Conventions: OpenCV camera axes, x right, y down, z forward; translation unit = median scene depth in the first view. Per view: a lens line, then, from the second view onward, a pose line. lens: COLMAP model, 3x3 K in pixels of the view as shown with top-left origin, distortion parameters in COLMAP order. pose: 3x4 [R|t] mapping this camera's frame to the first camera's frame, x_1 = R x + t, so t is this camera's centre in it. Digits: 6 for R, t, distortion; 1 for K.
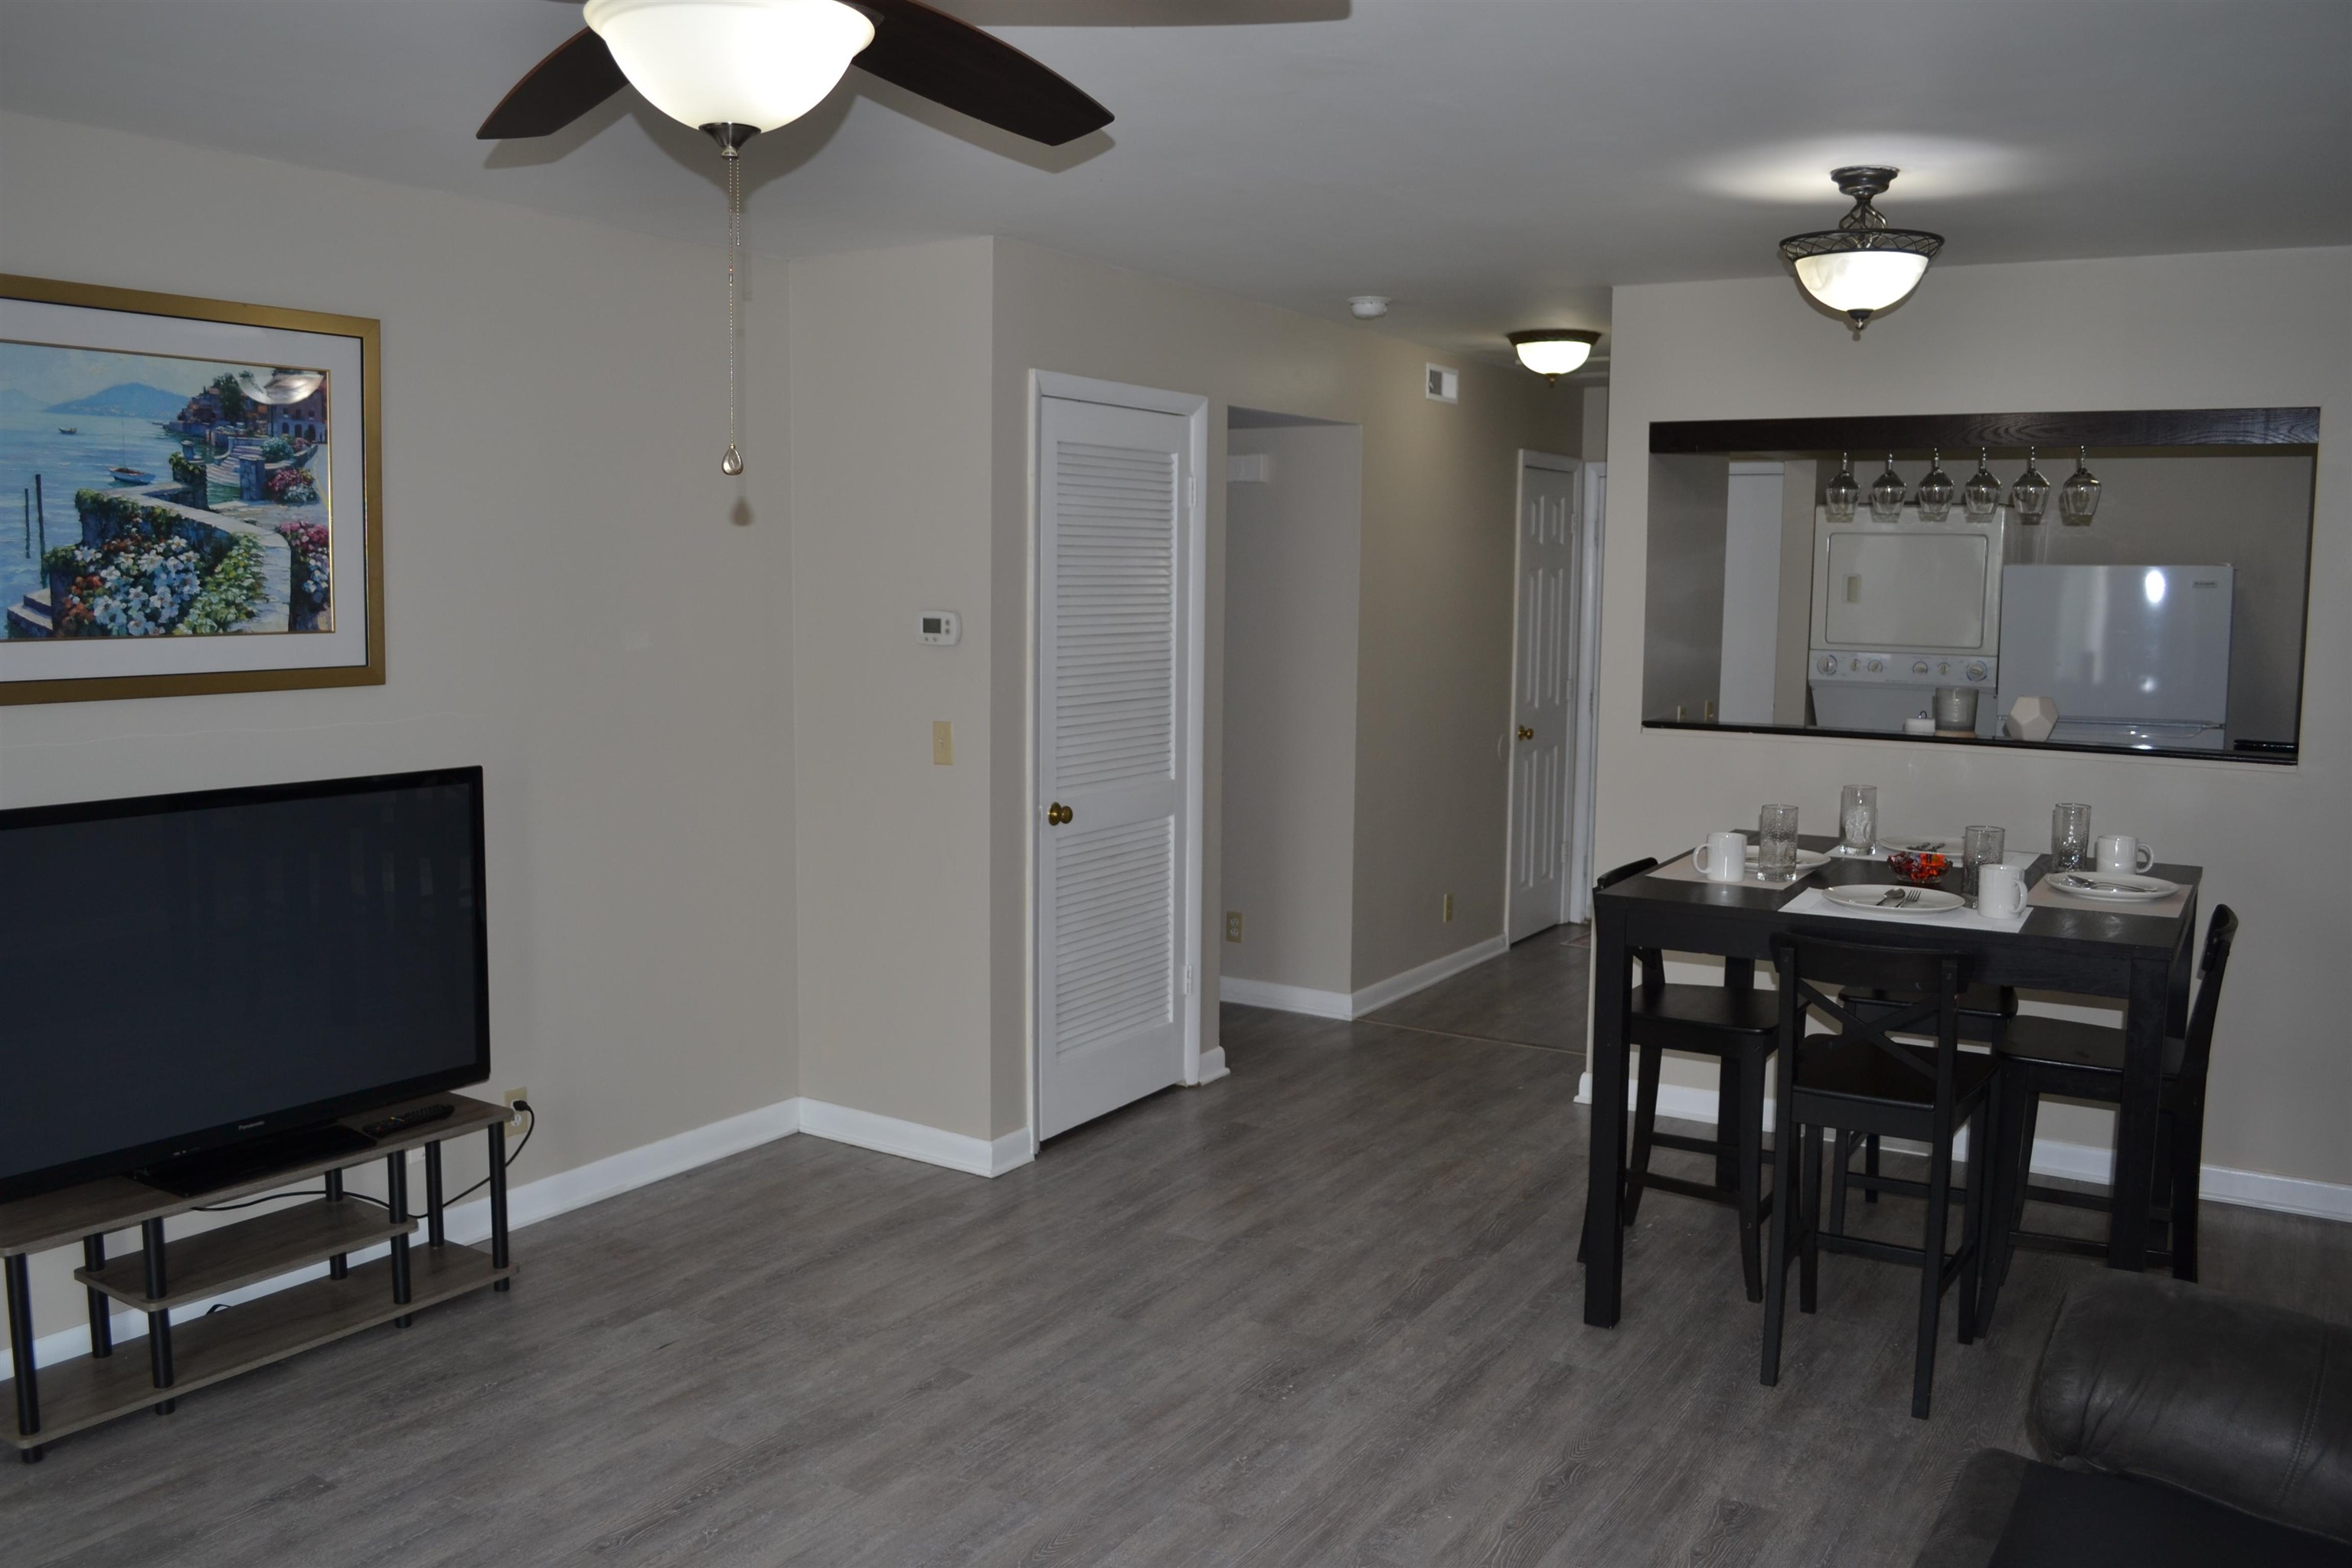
lens RADIAL K [[1875.6, 0, 1170.0], [0, 1875.6, 790.5], [0, 0, 1]] dist [-0.087455, 0.017527]
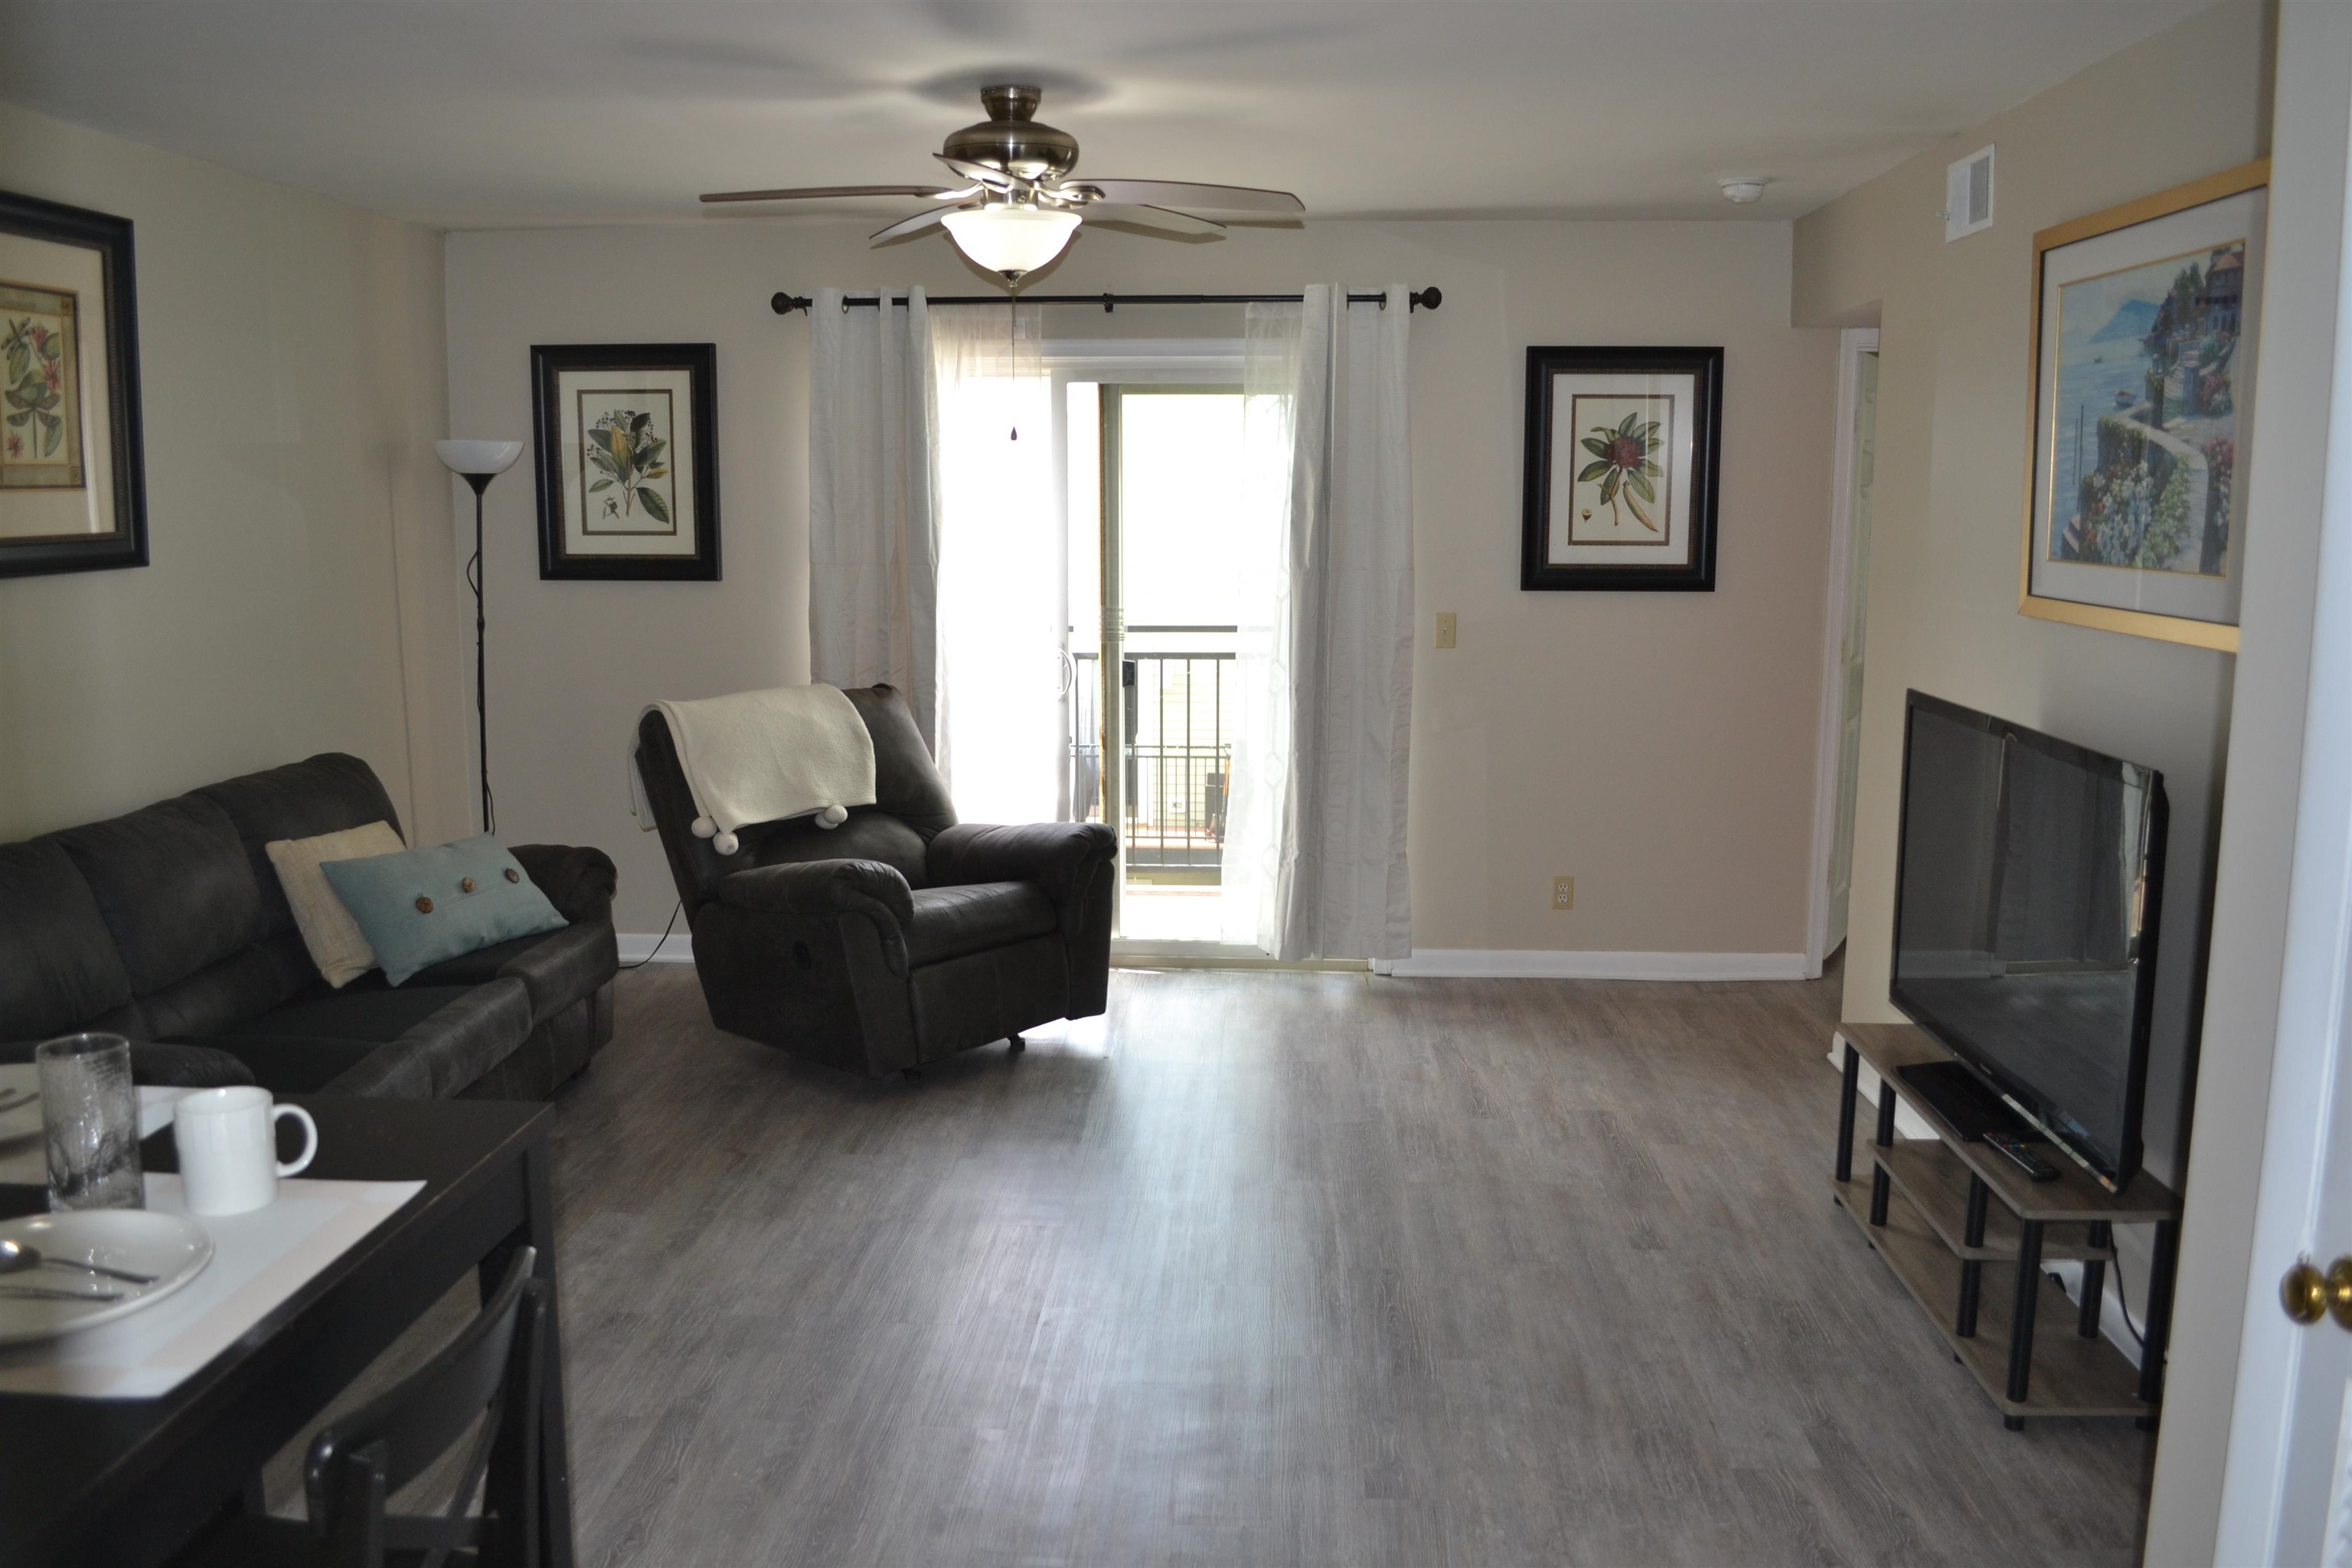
lens RADIAL K [[1875.6, 0, 1156.4], [0, 1875.6, 792.9], [0, 0, 1]] dist [-0.087455, 0.017527]
pose [[-0.879313, 0.065452, -0.471726, 0.300930], [-0.064195, 0.965182, 0.253579, -0.159364], [0.471899, 0.253257, -0.844495, 1.413788]]
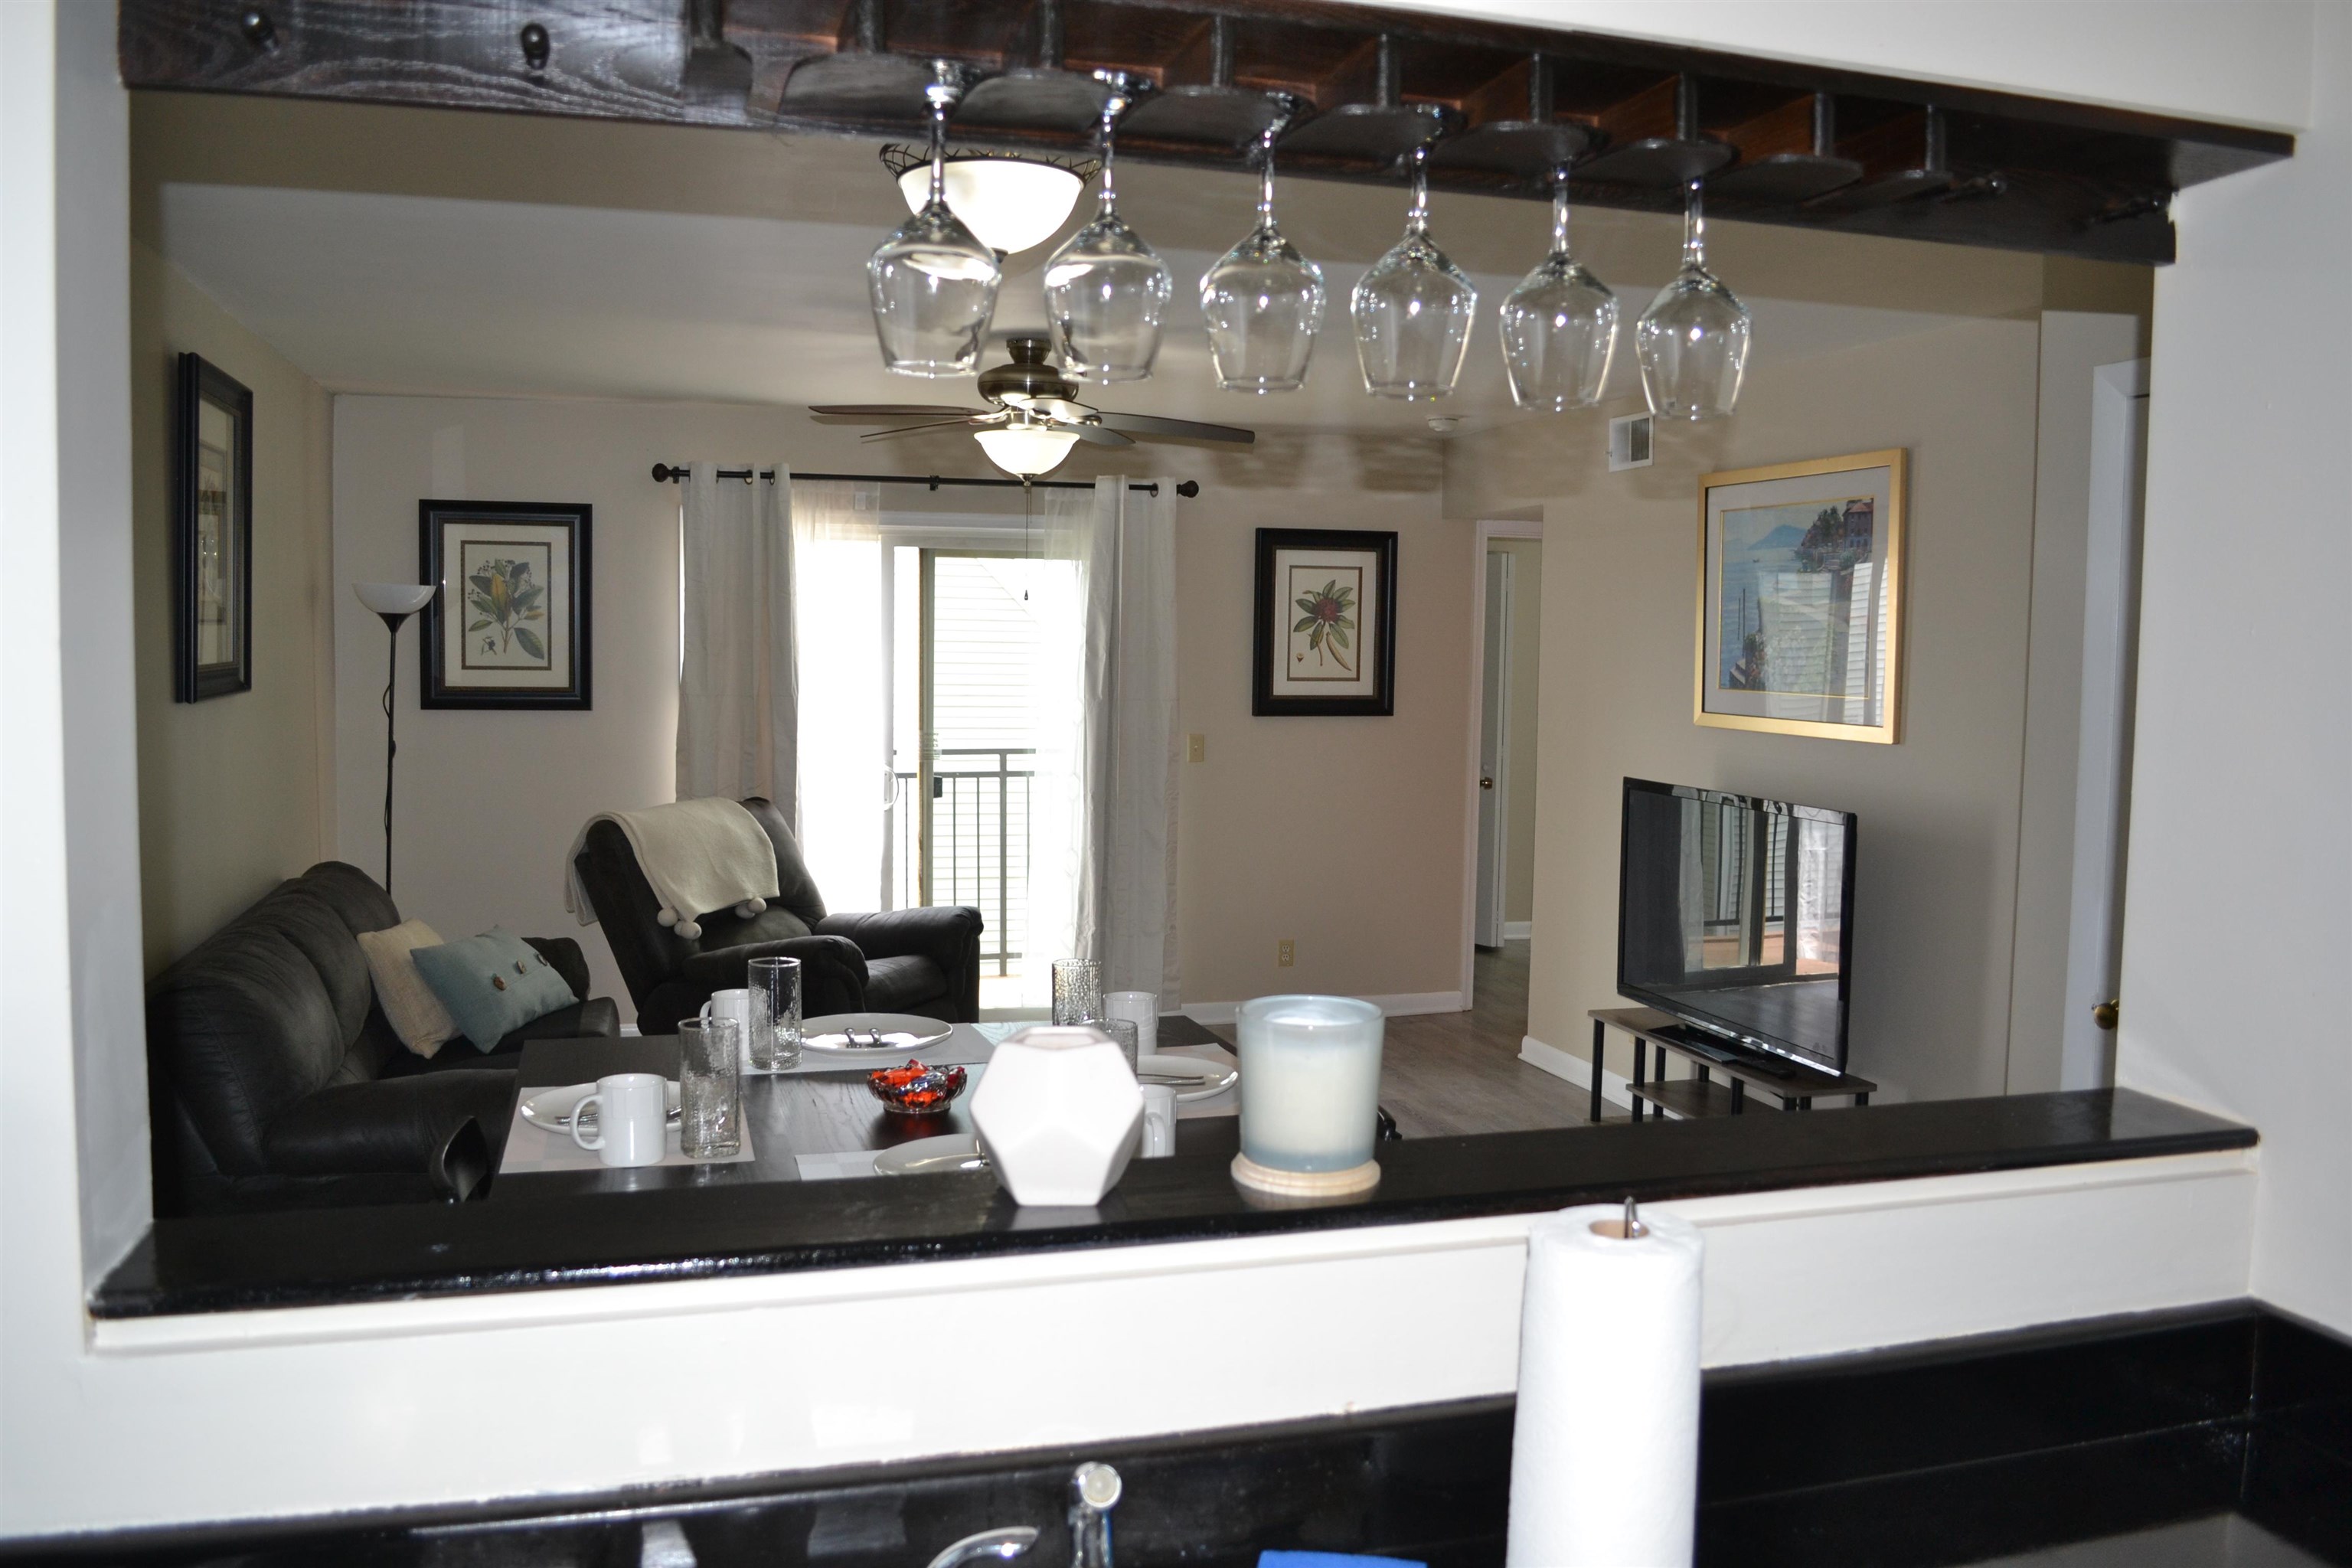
lens RADIAL K [[1875.6, 0, 1151.3], [0, 1875.6, 787.3], [0, 0, 1]] dist [-0.087455, 0.017527]
pose [[-0.672080, 0.041285, -0.739327, 0.807136], [-0.104534, 0.983155, 0.149927, -0.160761], [0.733063, 0.178047, -0.656444, 1.444101]]
